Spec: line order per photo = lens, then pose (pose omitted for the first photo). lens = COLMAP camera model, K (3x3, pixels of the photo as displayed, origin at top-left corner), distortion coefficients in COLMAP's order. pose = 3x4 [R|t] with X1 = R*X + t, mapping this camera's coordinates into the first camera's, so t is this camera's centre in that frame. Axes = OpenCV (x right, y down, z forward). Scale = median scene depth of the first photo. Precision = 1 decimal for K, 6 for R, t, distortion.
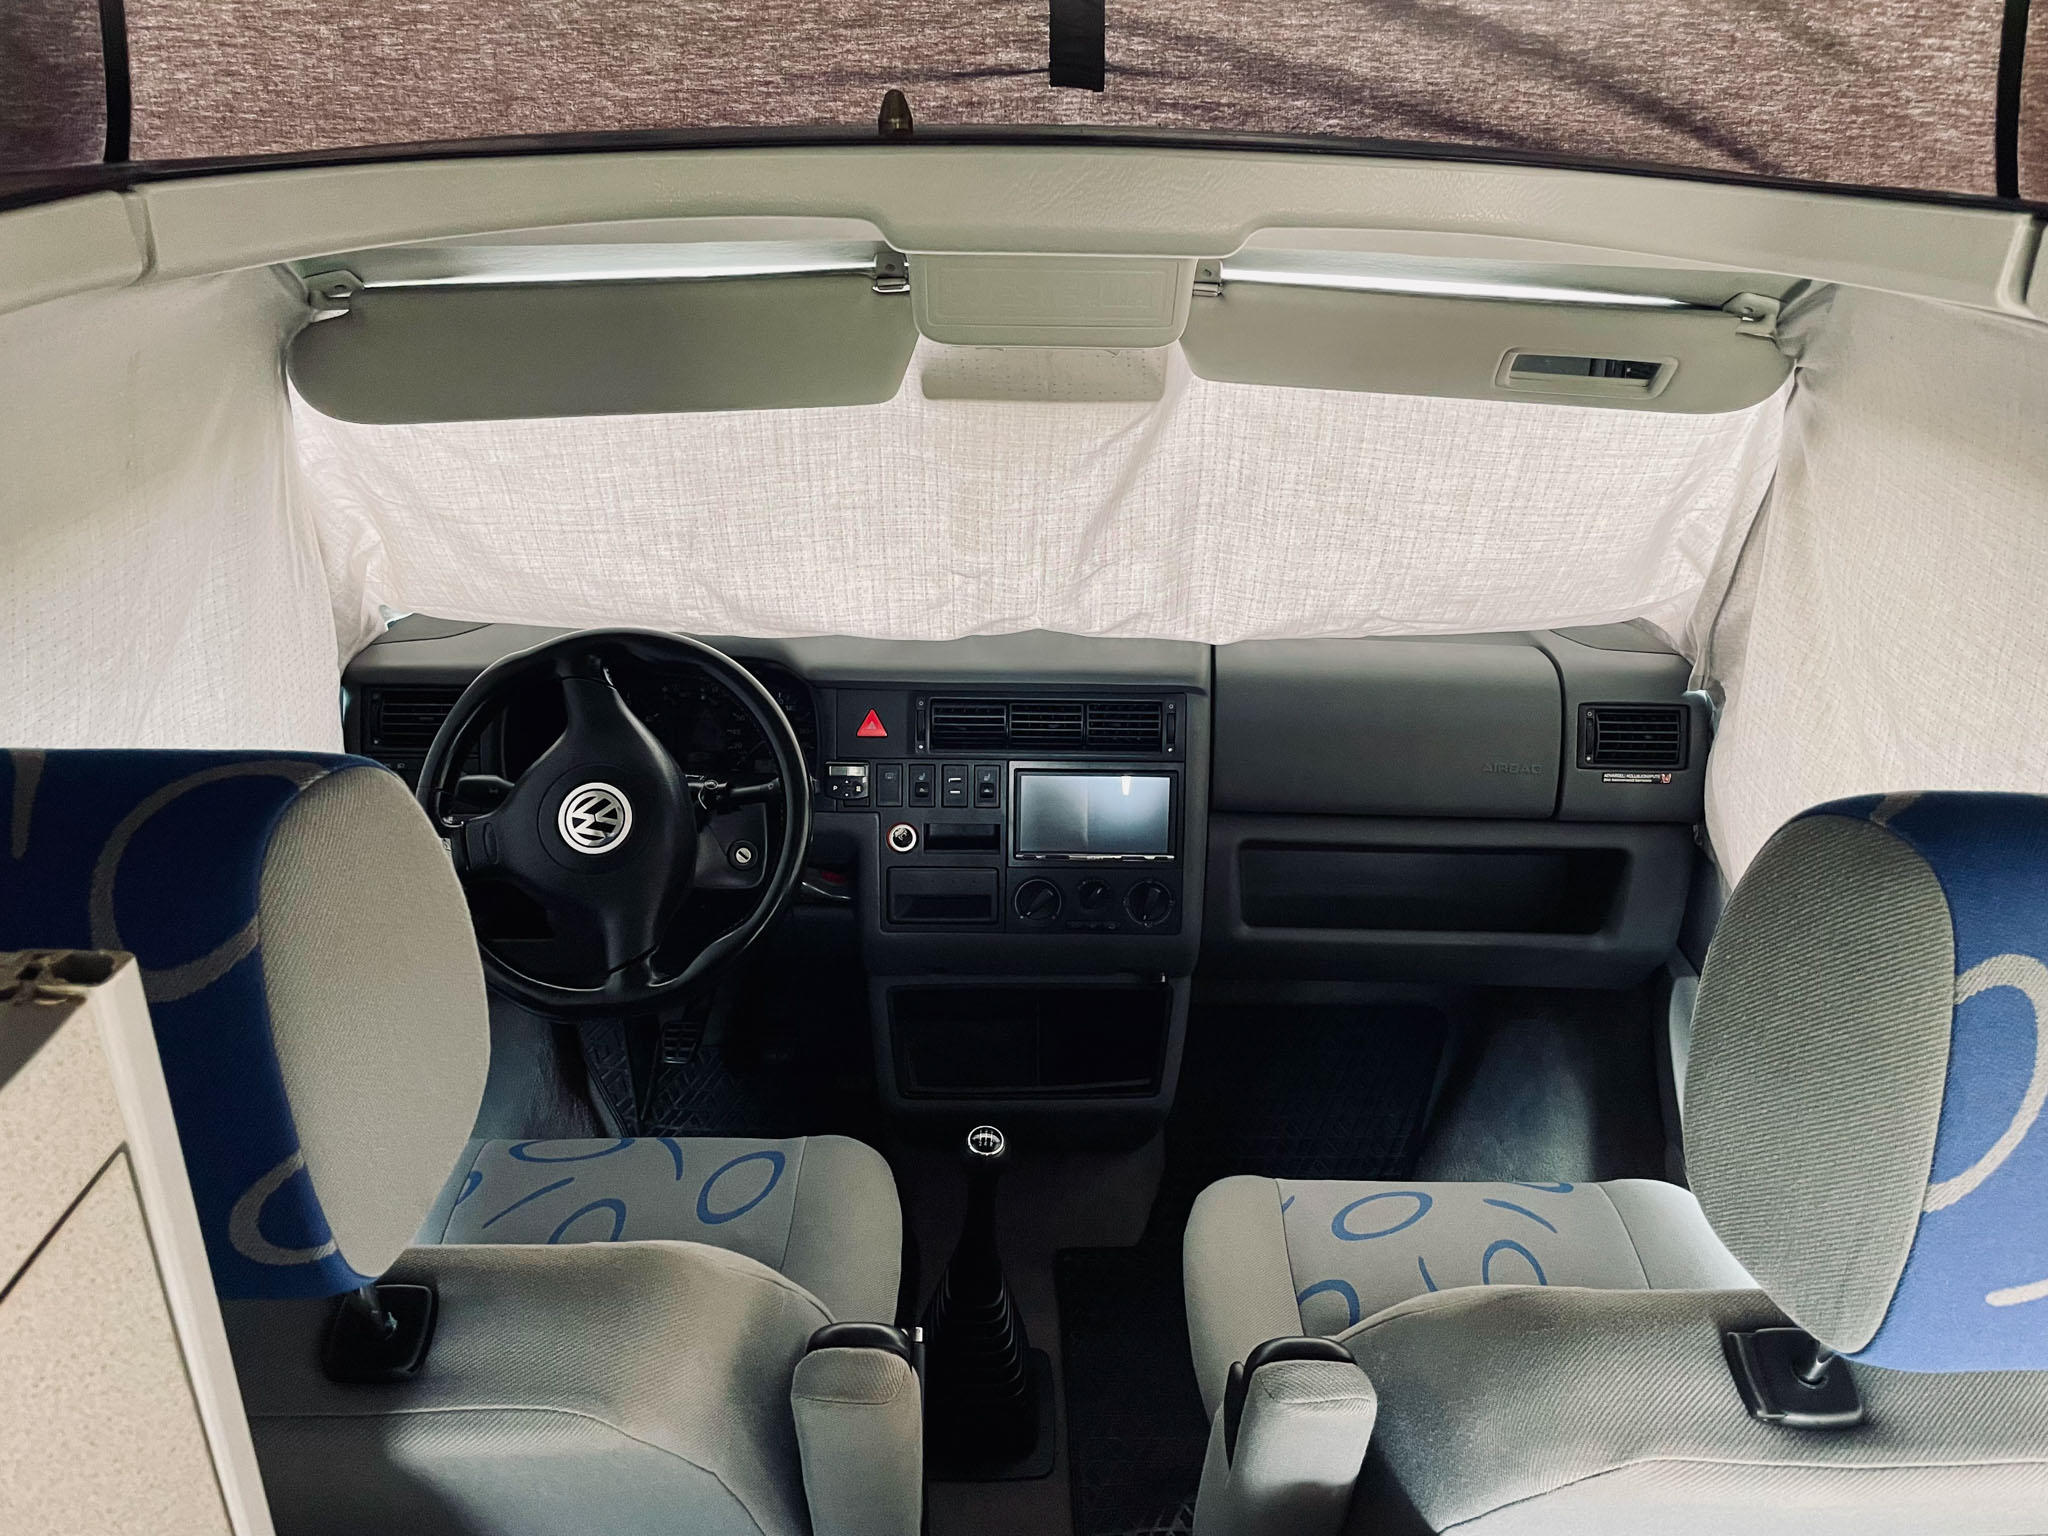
lens RADIAL K [[1553.2, 0, 1024.0], [0, 1553.2, 768.0], [0, 0, 1]] dist [0.098557, -0.140484]
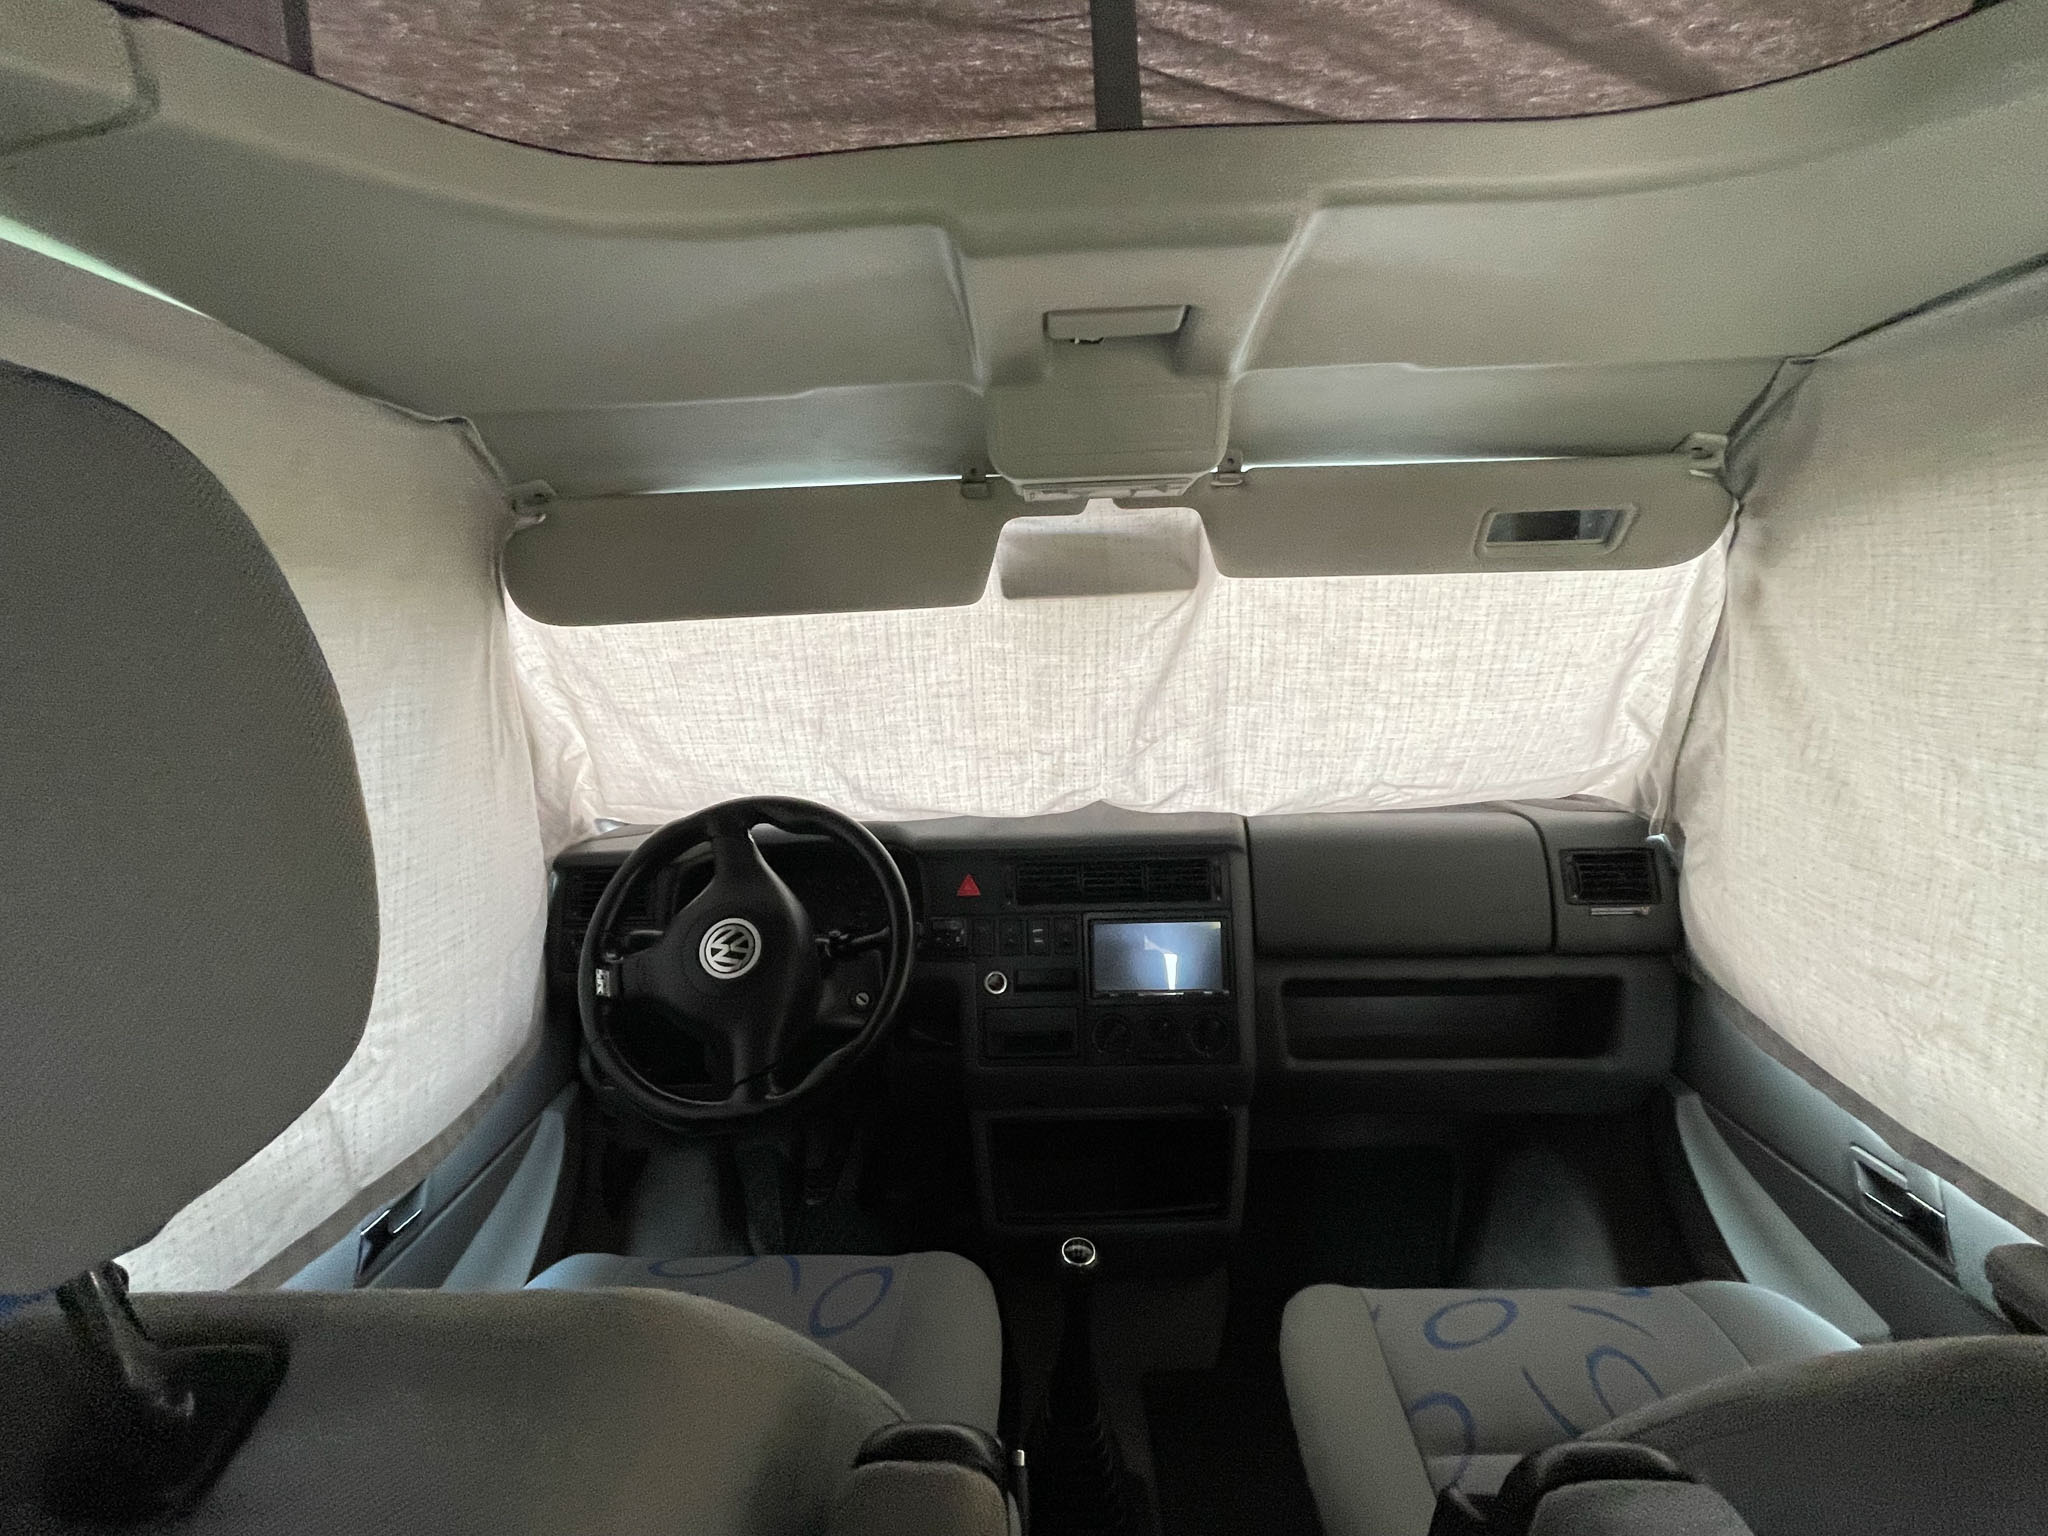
lens RADIAL K [[985.2, 0, 1016.0], [0, 985.2, 770.1], [0, 0, 1]] dist [-0.001679, -0.000066]
pose [[0.997466, -0.042642, -0.056947, -0.014672], [0.025739, 0.962542, -0.269908, 0.102762], [0.066323, 0.267759, 0.961201, 0.263840]]
